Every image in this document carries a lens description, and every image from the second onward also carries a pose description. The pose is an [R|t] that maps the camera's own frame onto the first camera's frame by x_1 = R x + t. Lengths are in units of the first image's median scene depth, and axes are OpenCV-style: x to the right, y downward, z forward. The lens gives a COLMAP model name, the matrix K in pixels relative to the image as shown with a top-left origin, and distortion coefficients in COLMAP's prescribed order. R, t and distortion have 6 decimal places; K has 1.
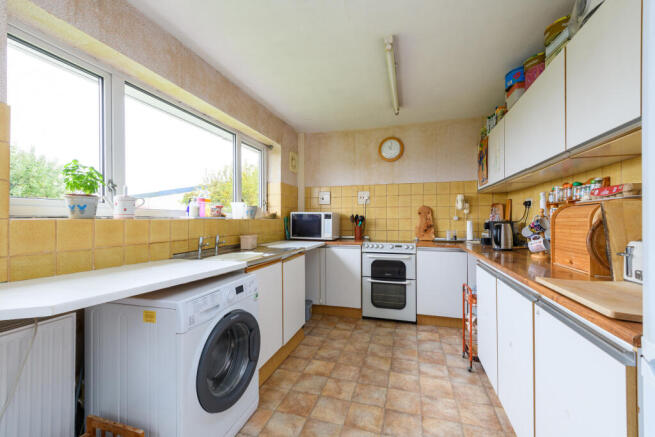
lens RADIAL K [[283.2, 0, 327.8], [0, 283.2, 217.8], [0, 0, 1]] dist [0.000175, -0.000012]
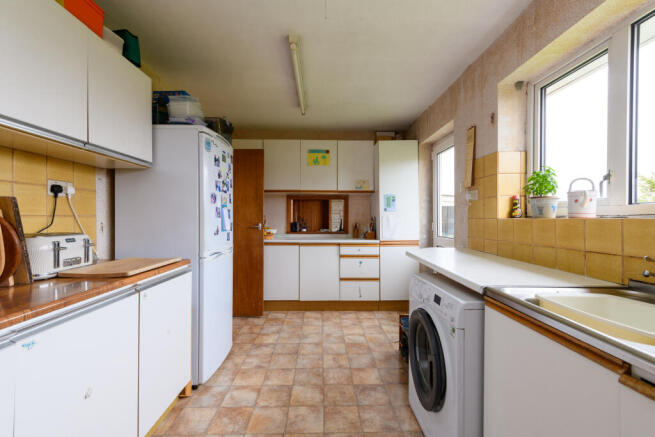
lens RADIAL K [[283.2, 0, 327.2], [0, 283.2, 218.3], [0, 0, 1]] dist [0.000175, -0.000012]
pose [[-0.953749, -0.009384, -0.300458, 0.394329], [-0.010707, 0.999939, 0.002757, 0.001917], [0.300414, 0.005847, -0.953791, 1.908596]]
